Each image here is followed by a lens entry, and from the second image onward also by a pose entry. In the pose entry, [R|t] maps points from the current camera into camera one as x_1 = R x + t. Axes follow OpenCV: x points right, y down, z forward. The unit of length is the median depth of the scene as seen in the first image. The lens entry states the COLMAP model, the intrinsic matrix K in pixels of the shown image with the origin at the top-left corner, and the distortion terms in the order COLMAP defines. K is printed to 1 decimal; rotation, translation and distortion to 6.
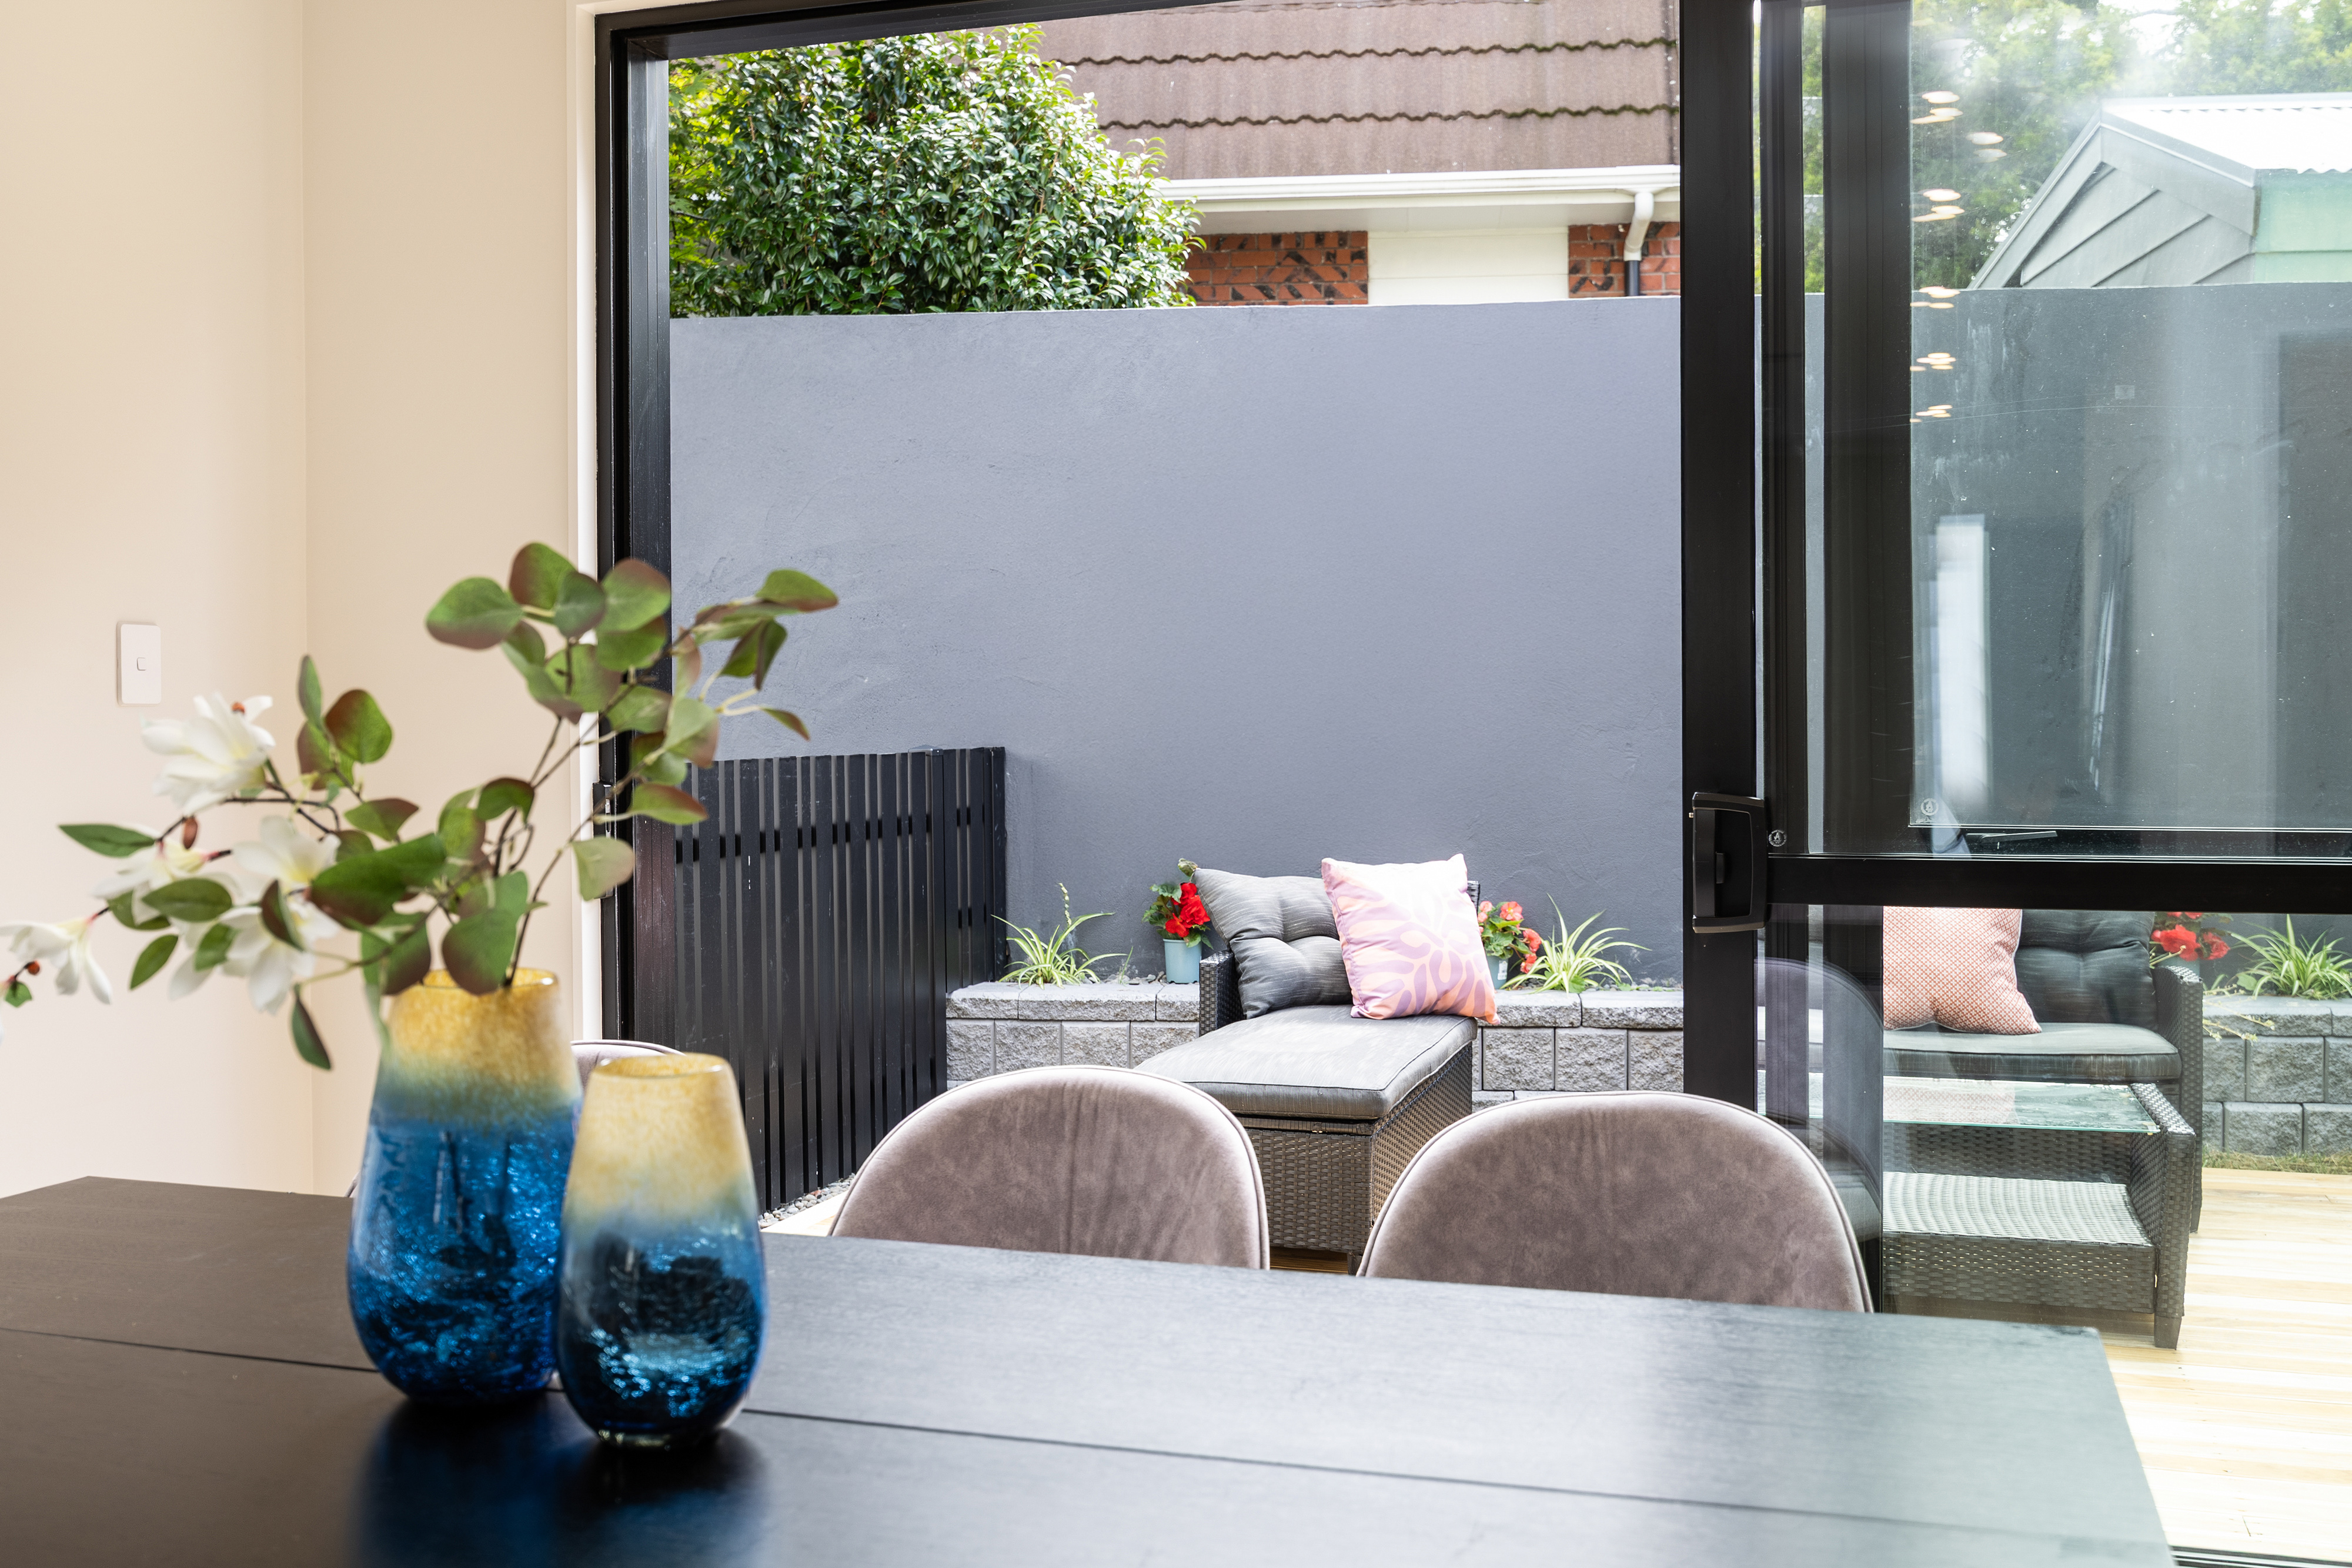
lens RADIAL K [[2253.3, 0, 1174.8], [0, 2253.3, 778.1], [0, 0, 1]] dist [0.017066, 0.012760]
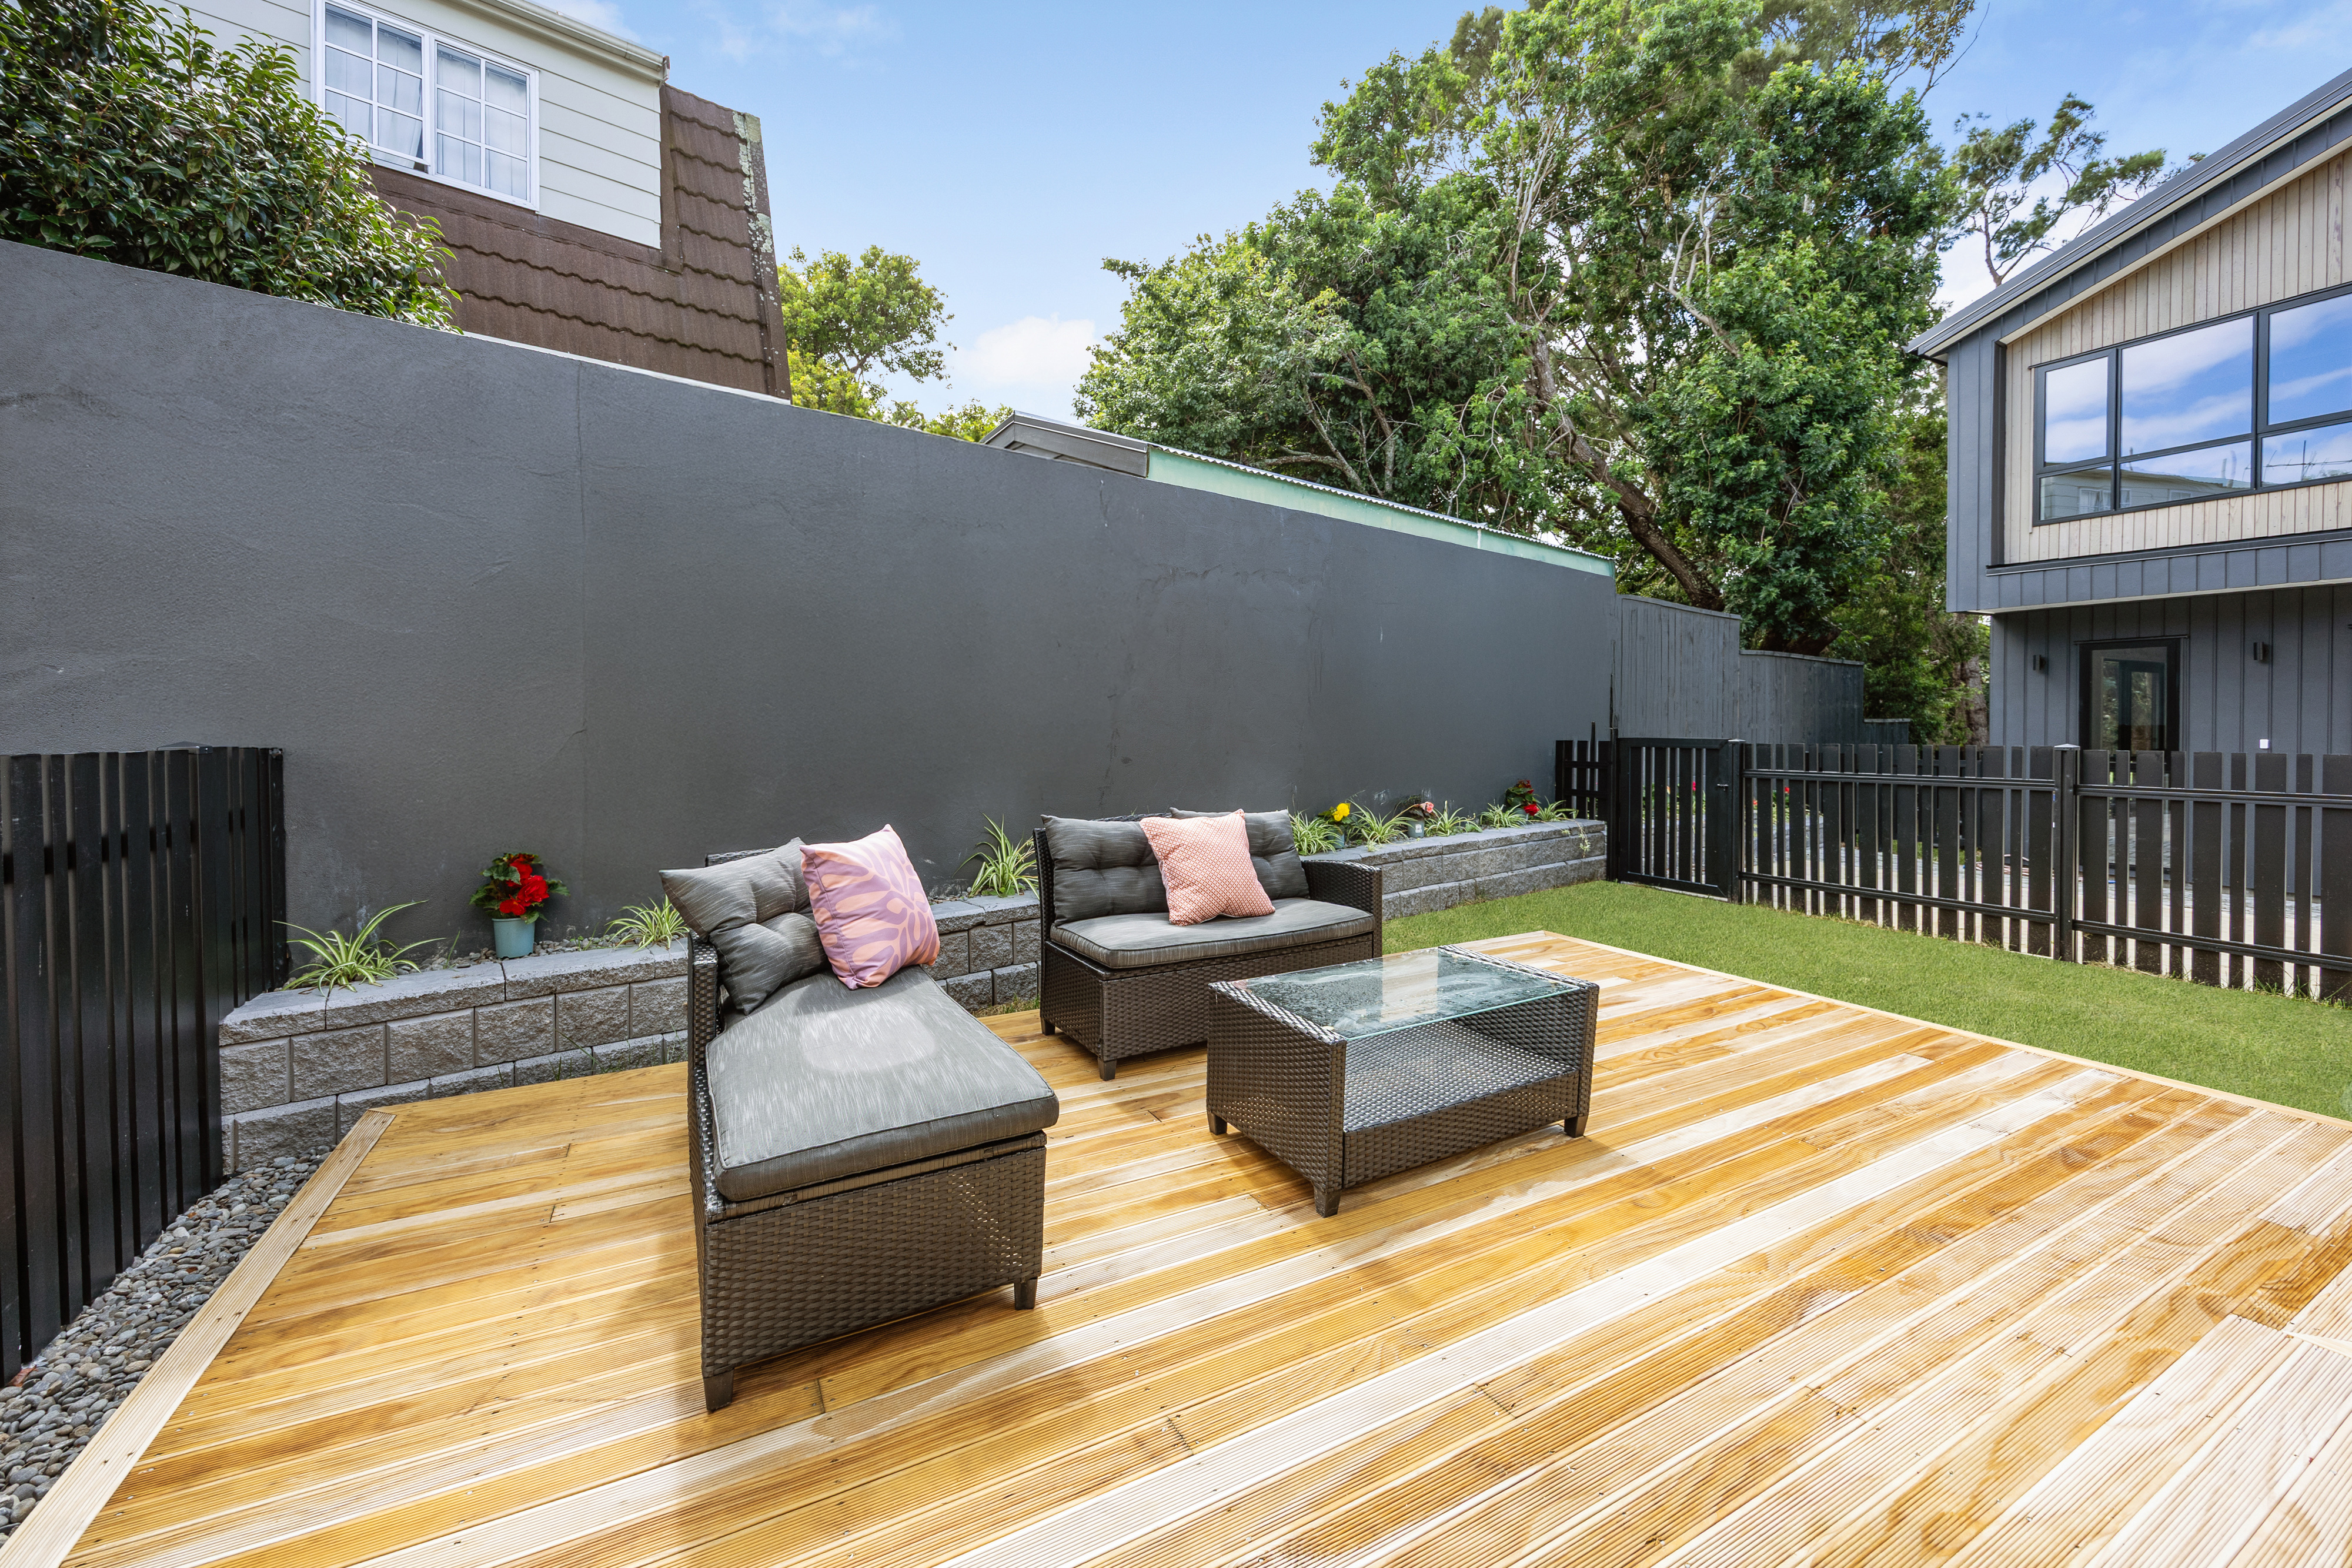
lens RADIAL K [[924.9, 0, 1171.3], [0, 924.9, 733.9], [0, 0, 1]] dist [-0.000781, -0.000369]
pose [[0.695480, -0.007842, 0.718502, -0.101164], [0.027722, 0.999489, -0.015925, -0.001558], [-0.718010, 0.030994, 0.695342, 0.473438]]
